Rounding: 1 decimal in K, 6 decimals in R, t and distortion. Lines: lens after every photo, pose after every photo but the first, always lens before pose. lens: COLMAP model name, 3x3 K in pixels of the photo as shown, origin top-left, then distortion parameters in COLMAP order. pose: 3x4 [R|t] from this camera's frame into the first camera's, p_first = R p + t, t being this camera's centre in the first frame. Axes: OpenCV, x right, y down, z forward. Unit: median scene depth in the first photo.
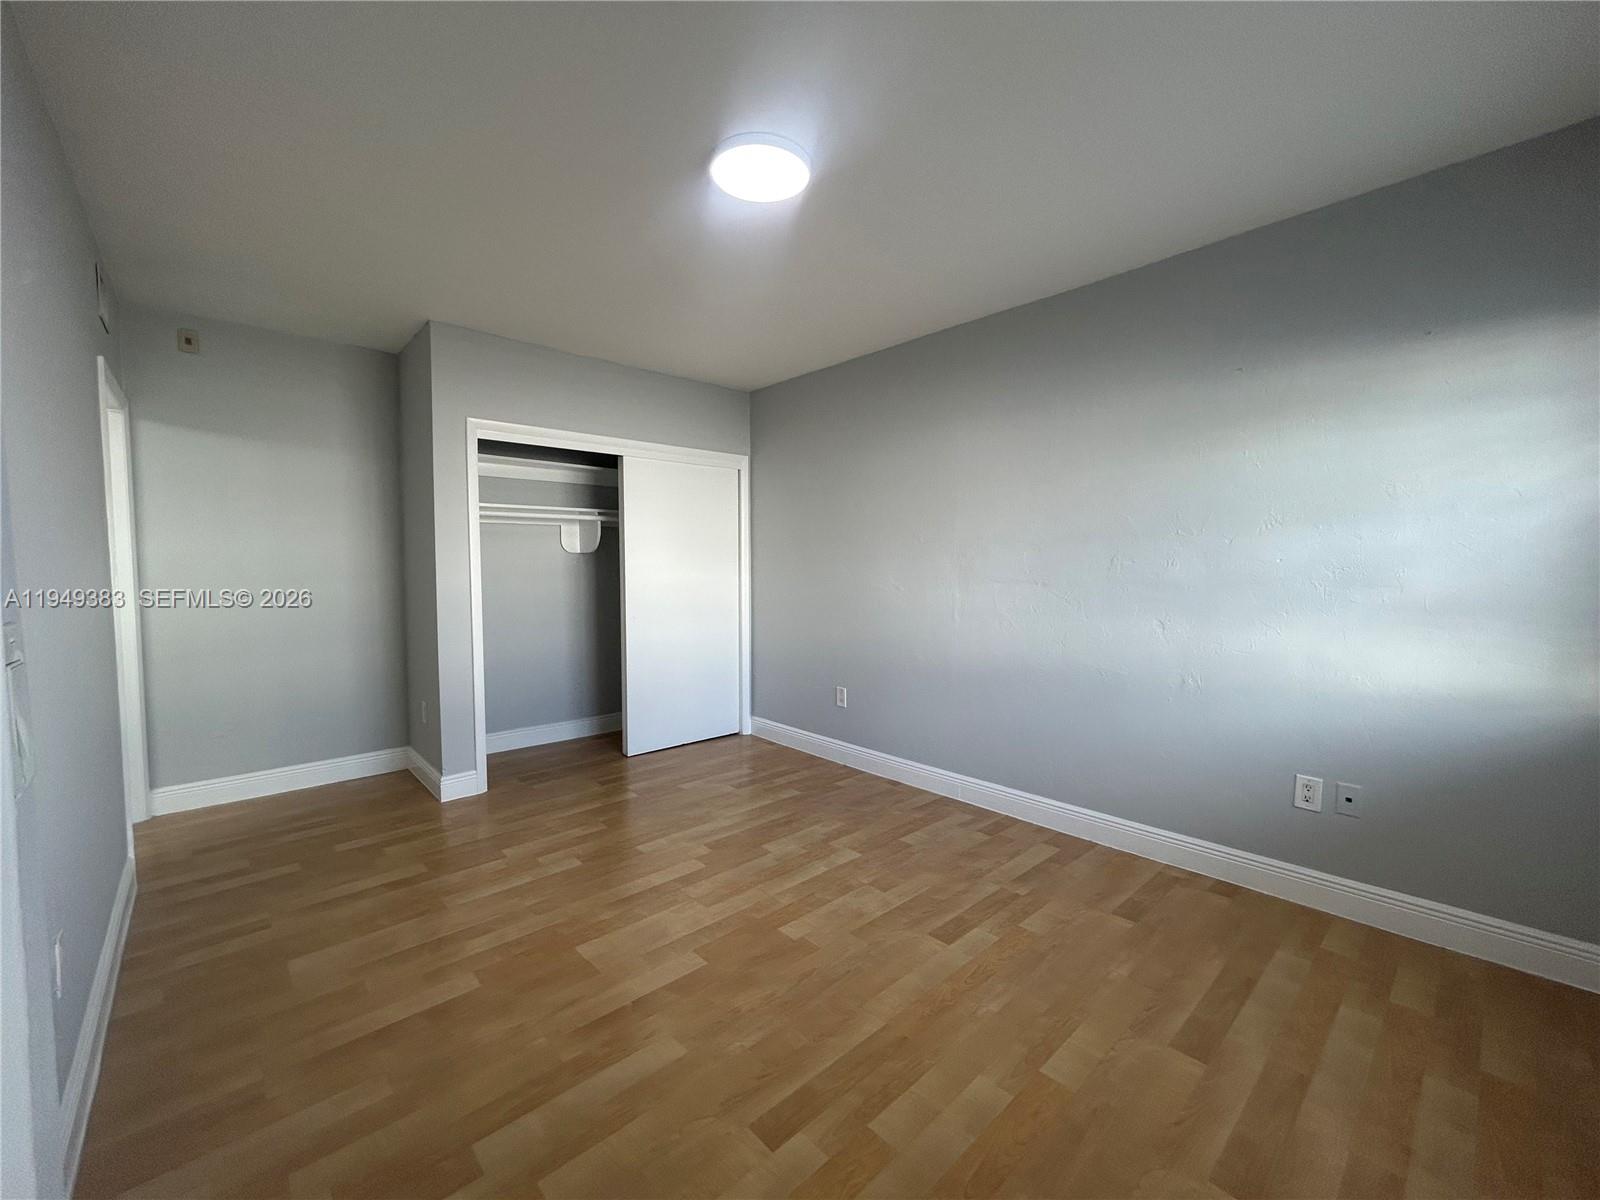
lens RADIAL K [[653.6, 0, 802.1], [0, 653.6, 598.2], [0, 0, 1]] dist [0.001866, 0.000173]
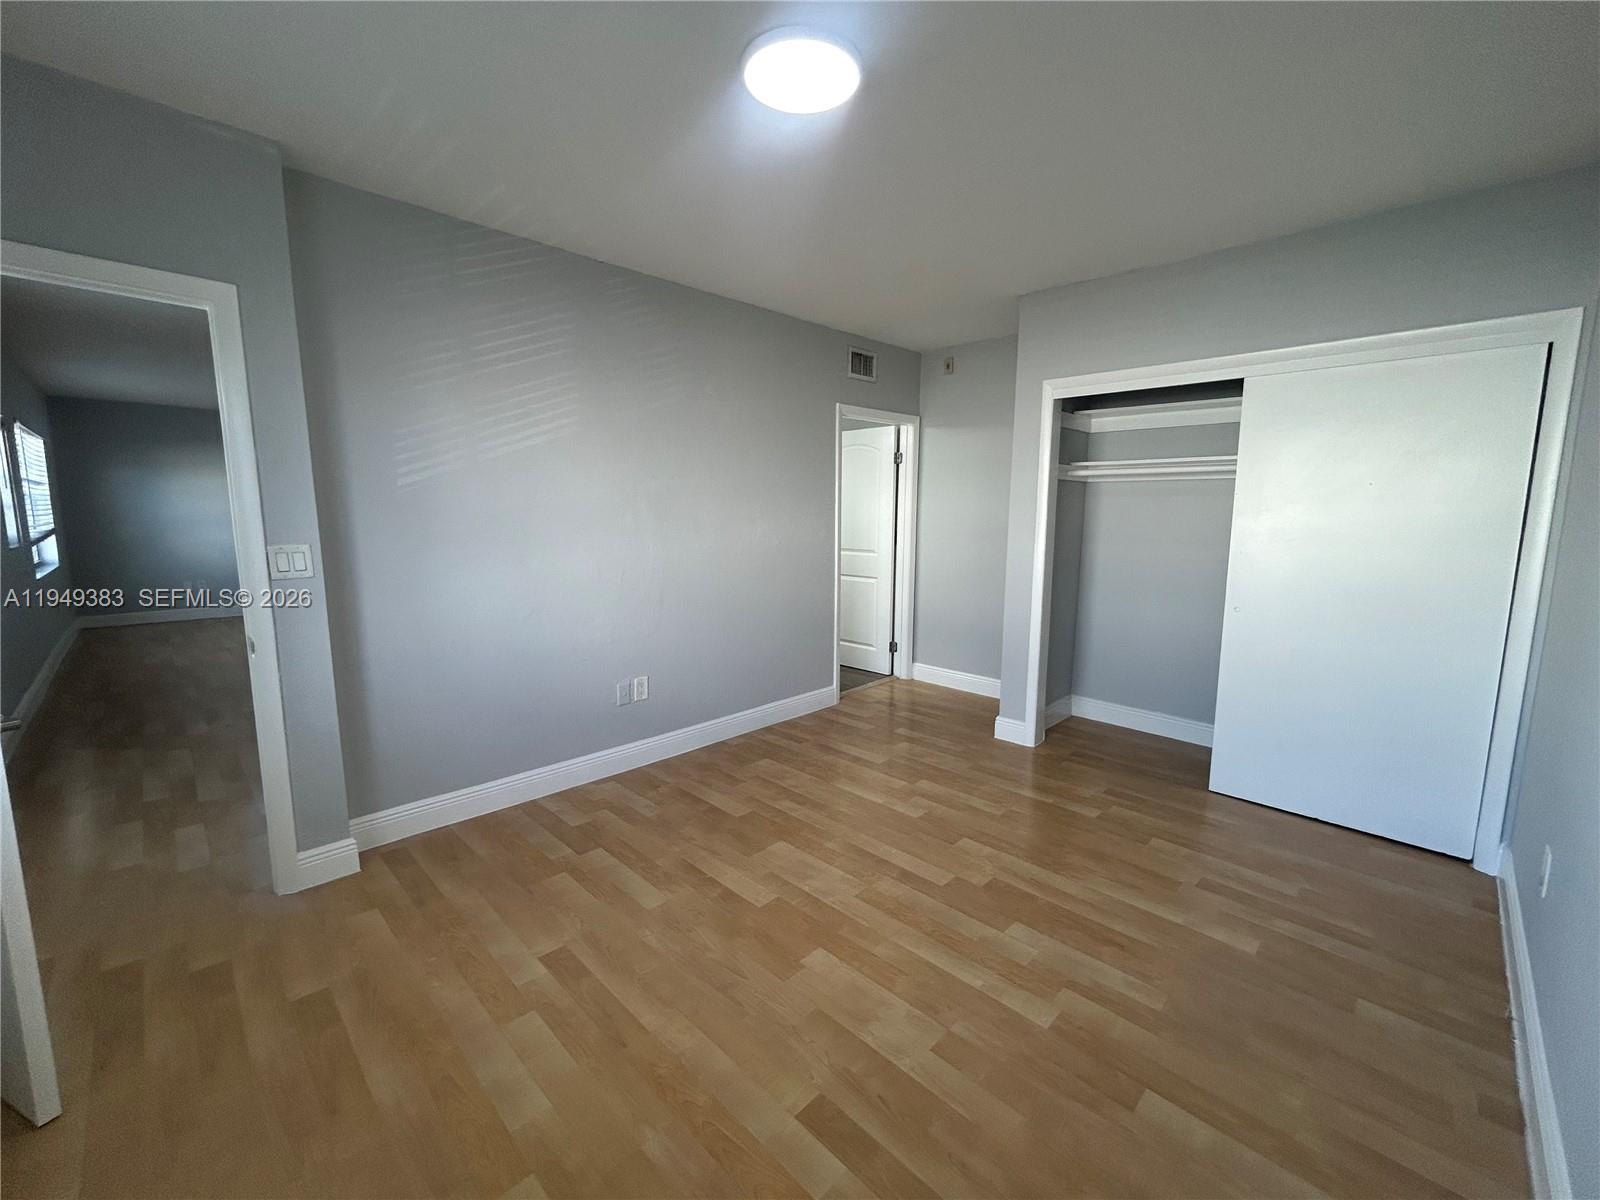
lens RADIAL K [[653.6, 0, 802.1], [0, 653.6, 598.2], [0, 0, 1]] dist [0.001866, 0.000173]
pose [[0.041982, 0.137698, -0.989584, 0.776803], [-0.058724, 0.989085, 0.135138, -0.088825], [0.997391, 0.052439, 0.049610, 0.893871]]
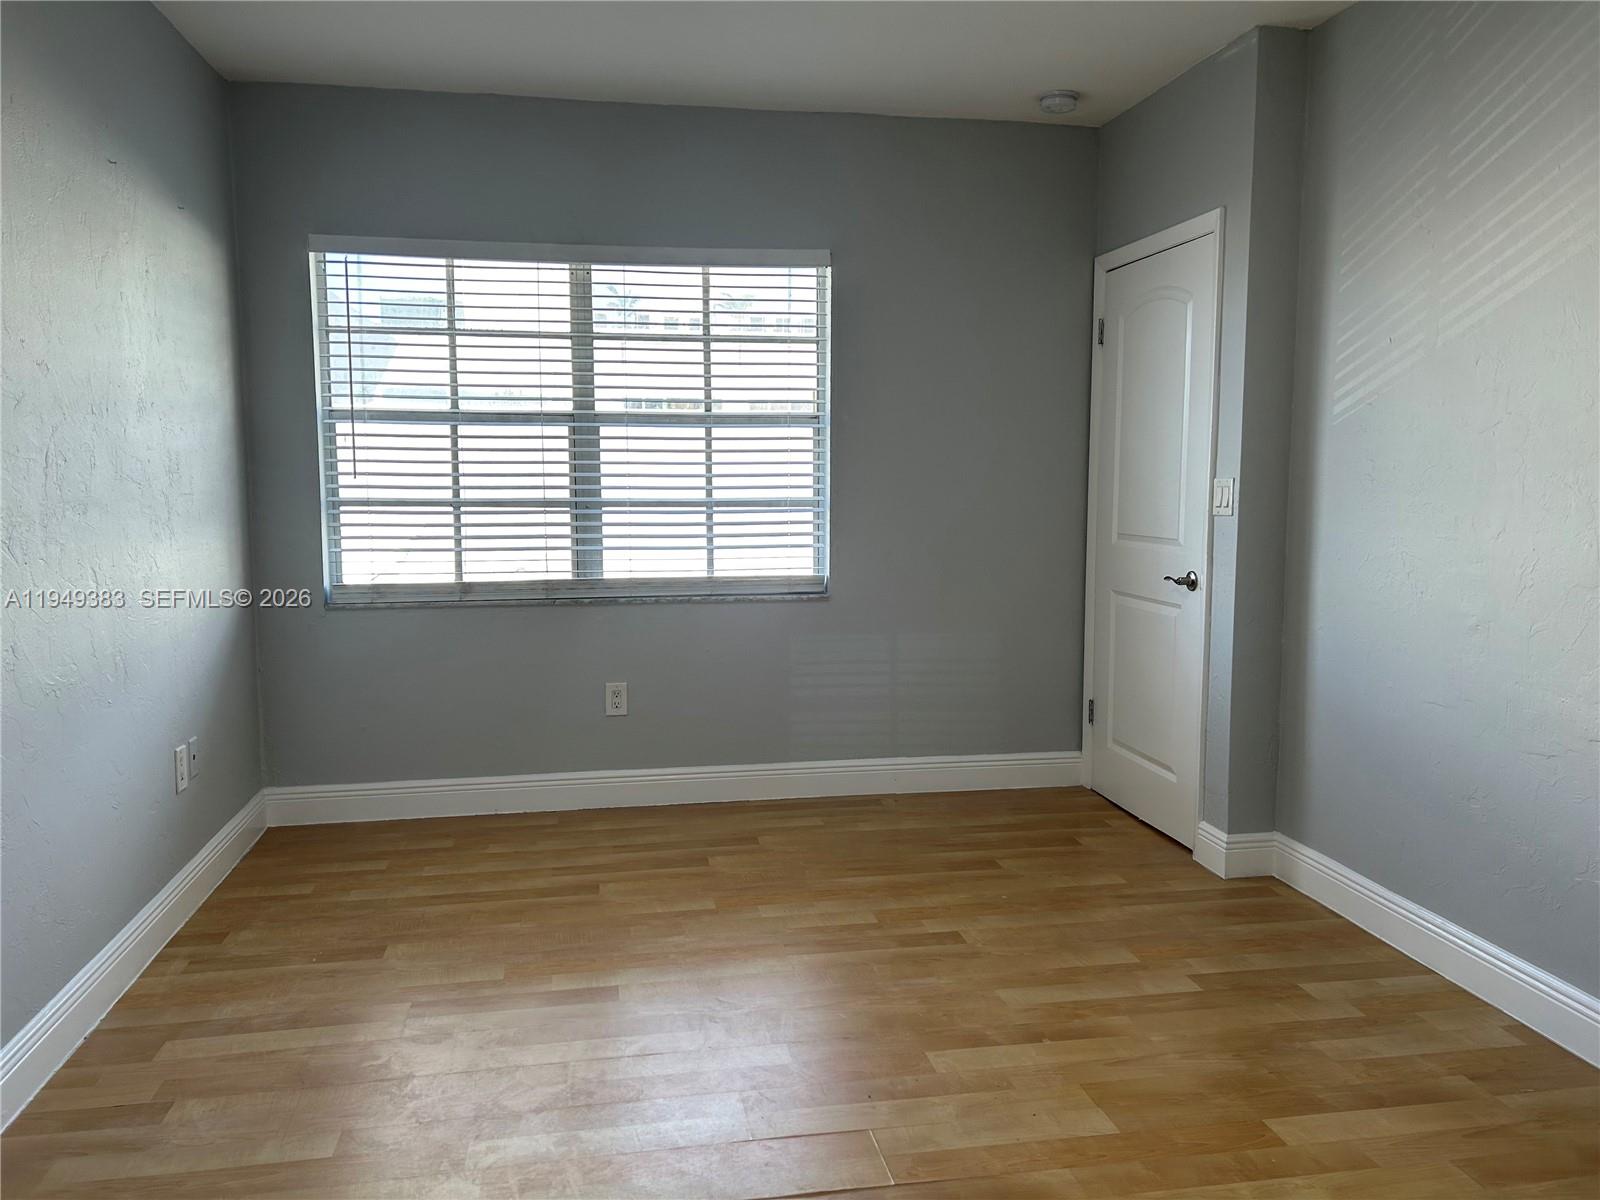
lens RADIAL K [[1216.8, 0, 800.0], [0, 1216.8, 600.0], [0, 0, 1]] dist [0.146768, -0.149355]
pose [[-0.843684, -0.051711, 0.534344, -0.631686], [0.032128, 0.988702, 0.146409, -0.089569], [-0.535878, 0.140691, -0.832491, 1.875716]]
